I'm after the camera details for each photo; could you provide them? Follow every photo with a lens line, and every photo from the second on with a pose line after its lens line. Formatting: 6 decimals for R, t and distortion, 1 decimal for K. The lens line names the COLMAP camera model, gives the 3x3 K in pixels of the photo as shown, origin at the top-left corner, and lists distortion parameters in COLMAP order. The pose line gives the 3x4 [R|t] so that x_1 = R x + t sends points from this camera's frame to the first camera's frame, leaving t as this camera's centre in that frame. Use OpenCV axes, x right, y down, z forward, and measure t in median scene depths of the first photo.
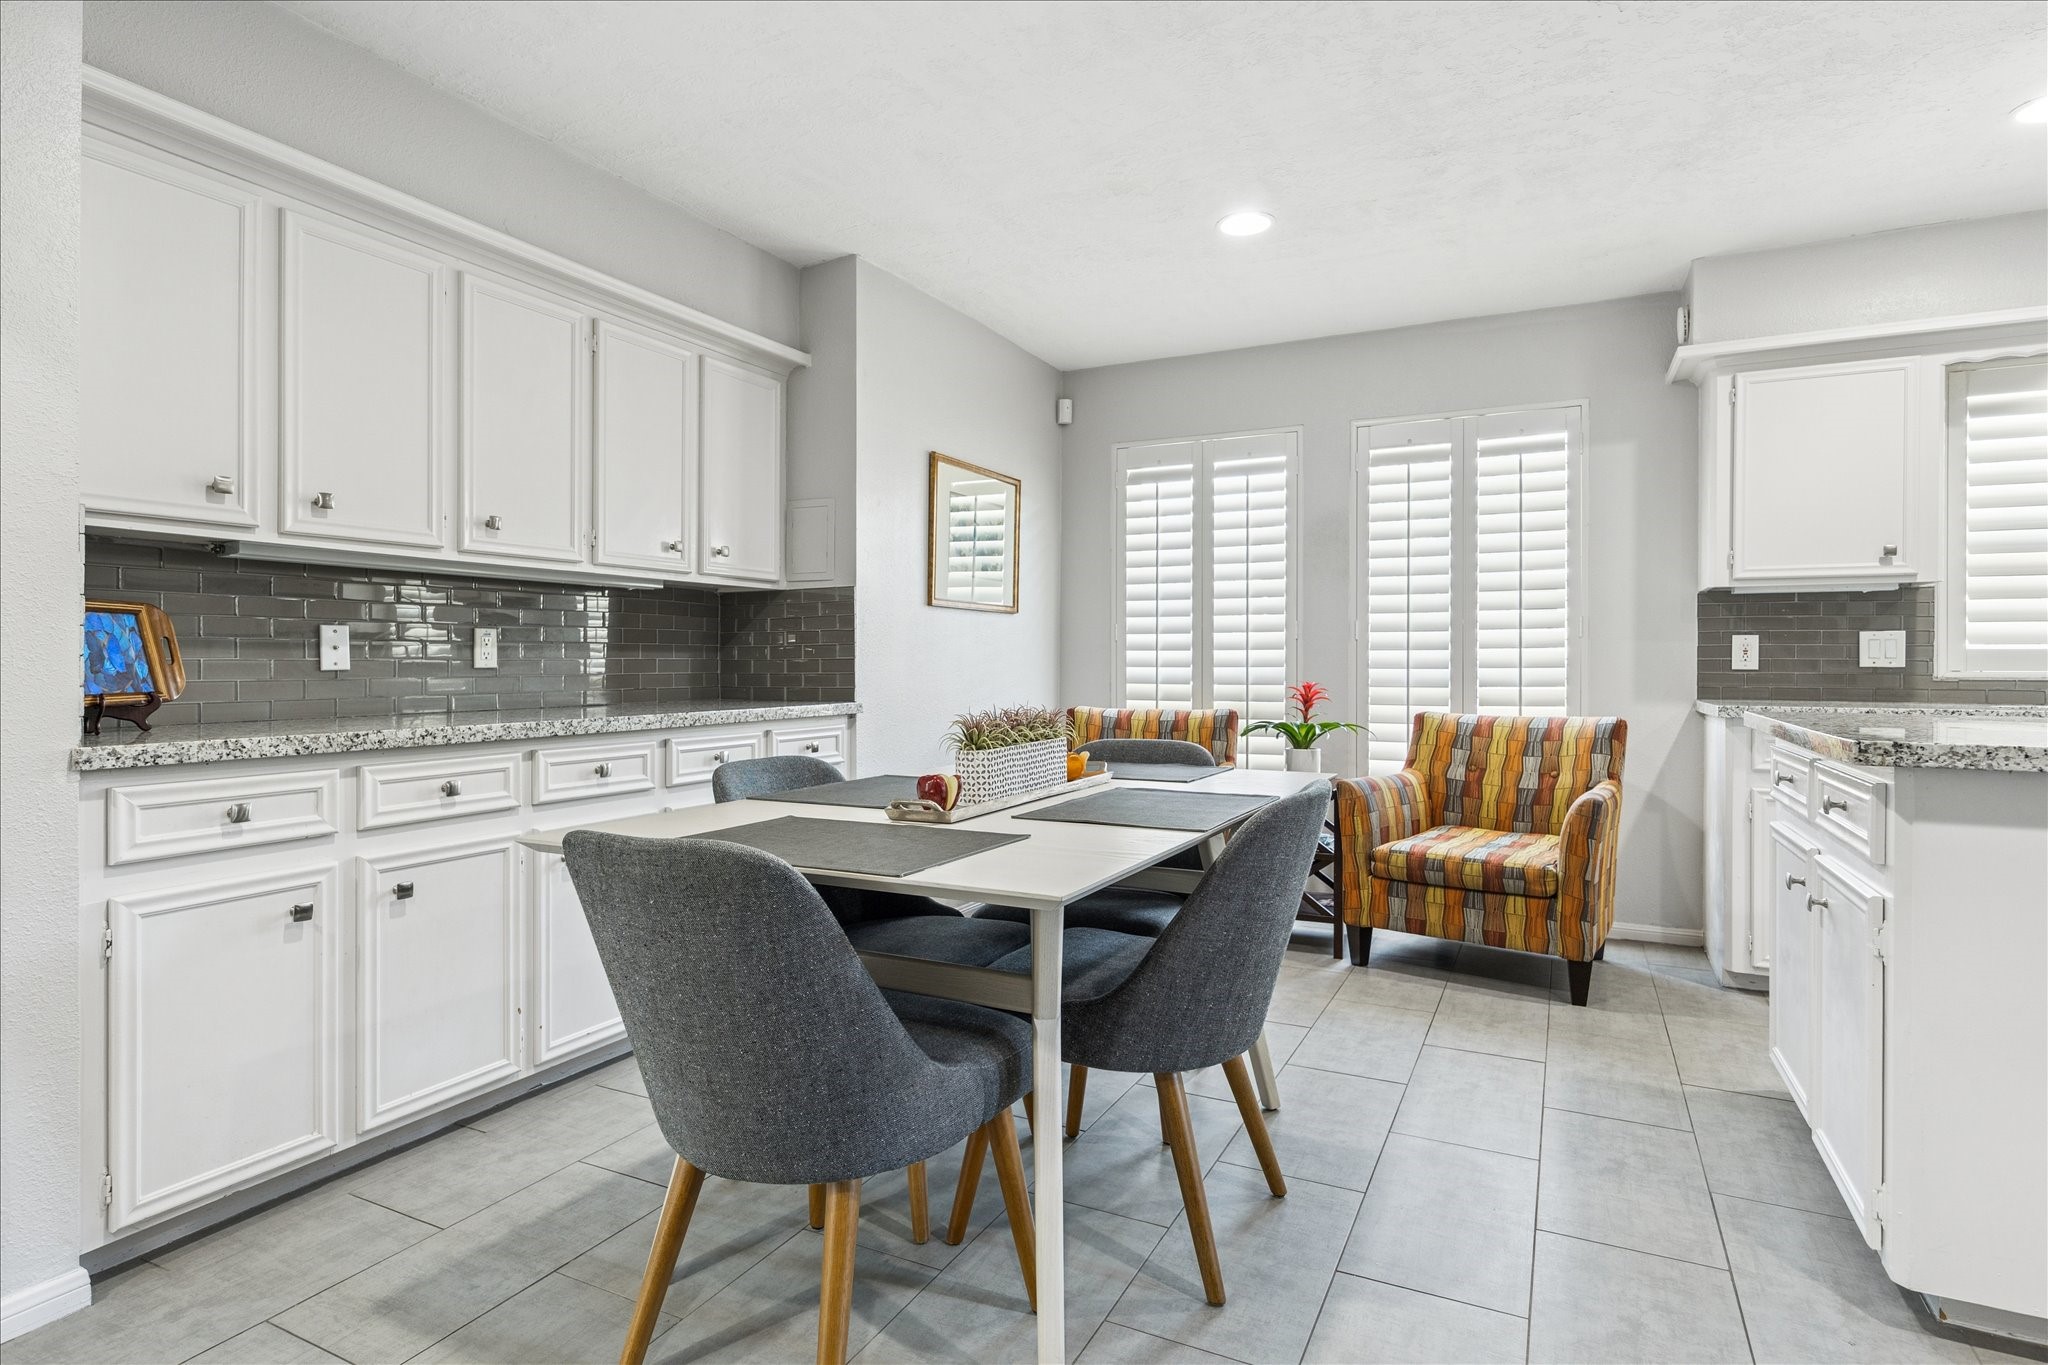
lens RADIAL K [[1089.0, 0, 1015.3], [0, 1089.0, 672.2], [0, 0, 1]] dist [0.002101, 0.000632]
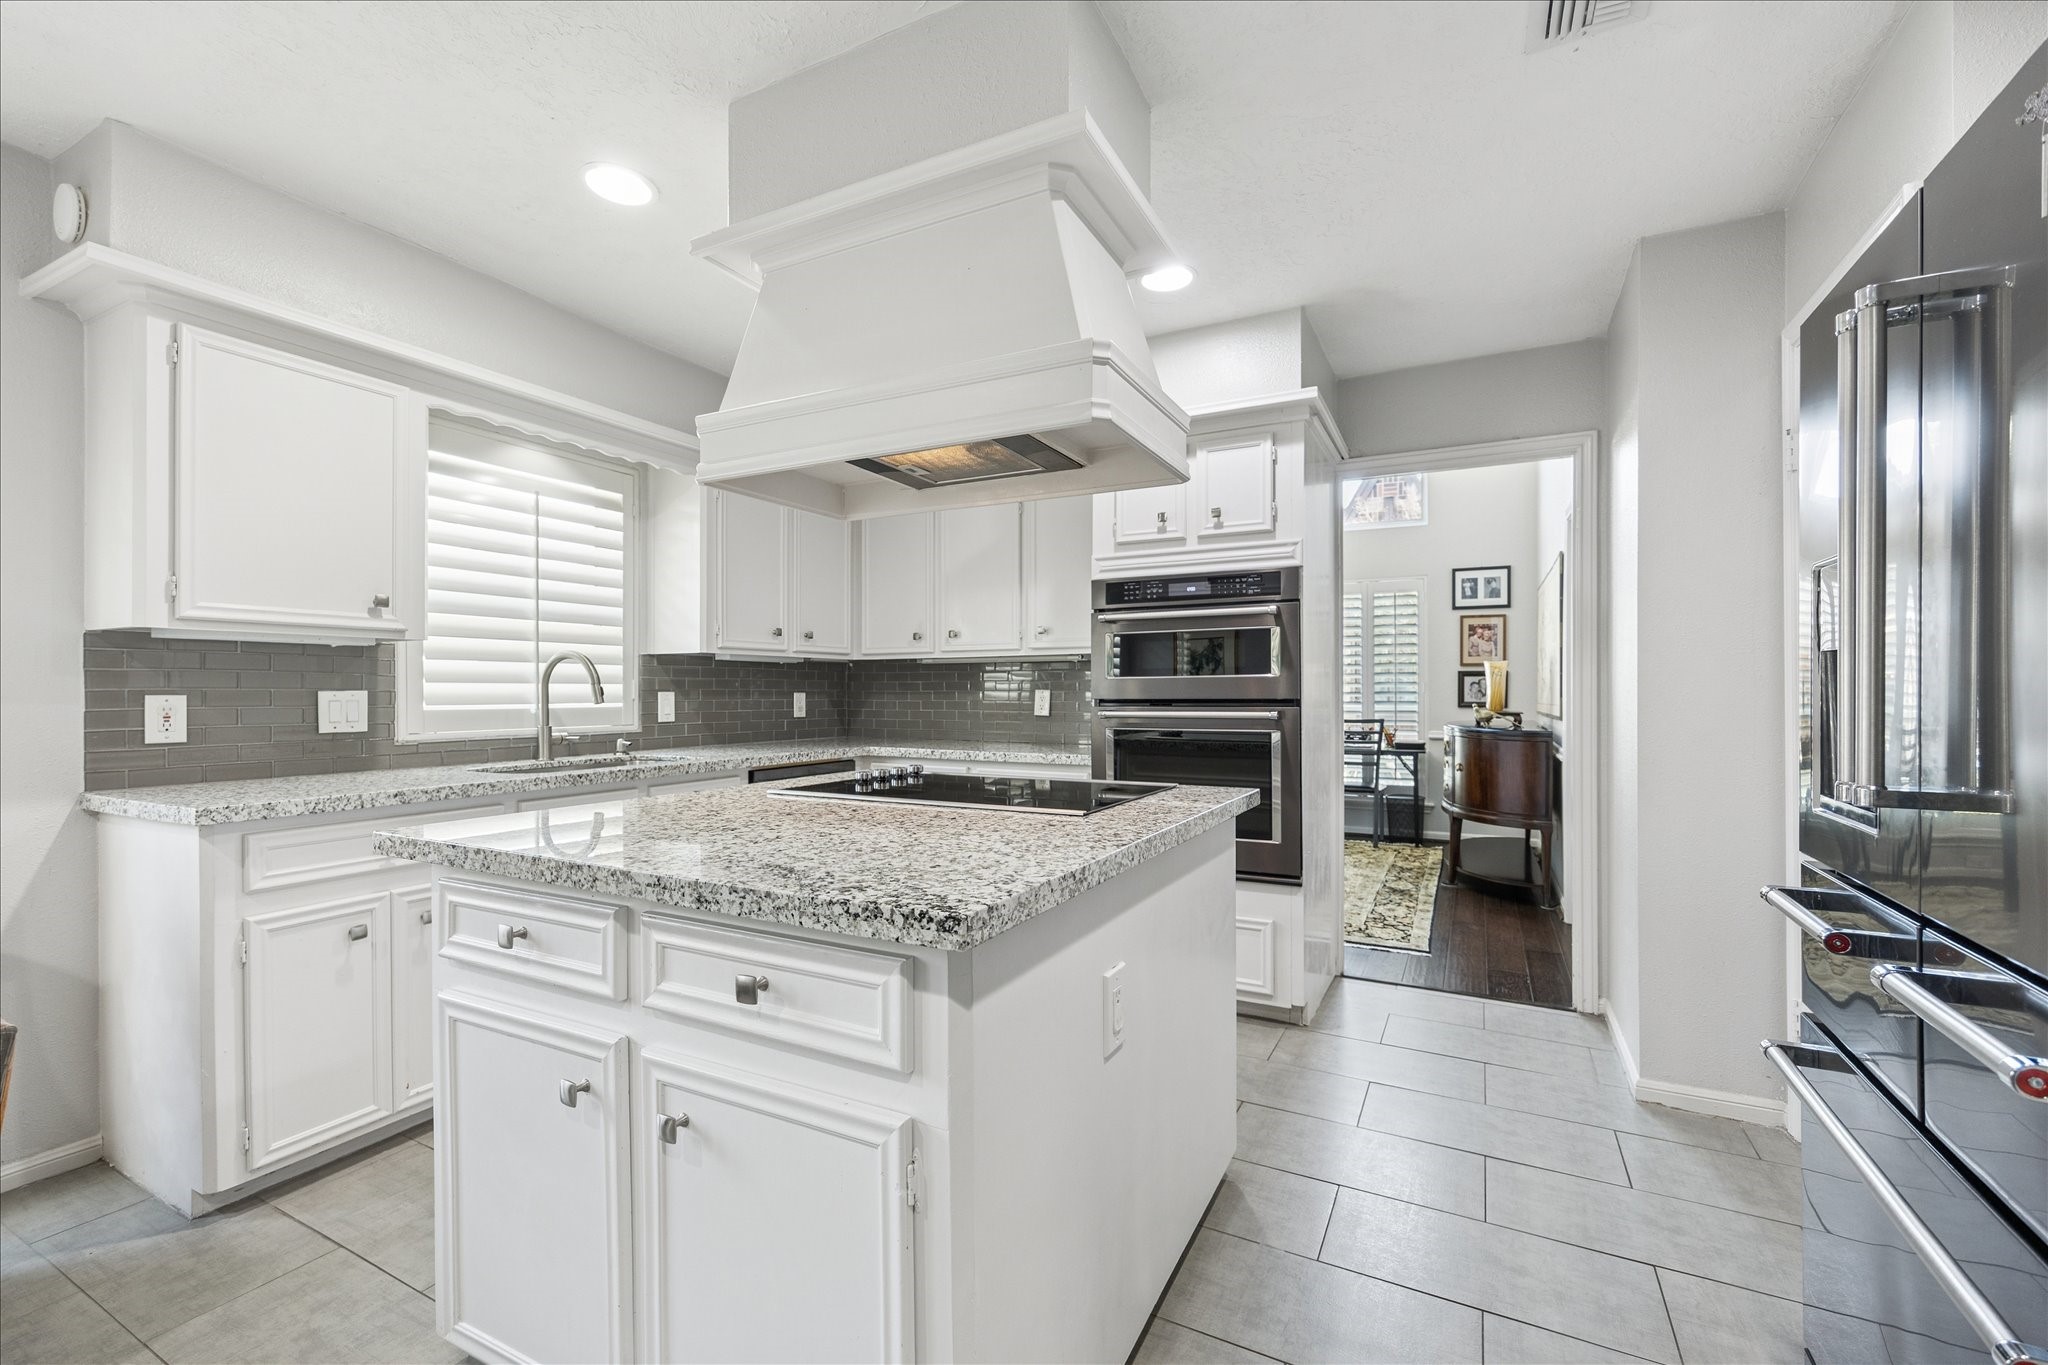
lens RADIAL K [[858.6, 0, 1011.5], [0, 858.6, 692.6], [0, 0, 1]] dist [0.001388, 0.000330]
pose [[0.018983, -0.007105, 0.999795, 0.119575], [0.010328, 0.999923, 0.006910, -0.035827], [-0.999766, 0.010195, 0.019054, 0.456045]]
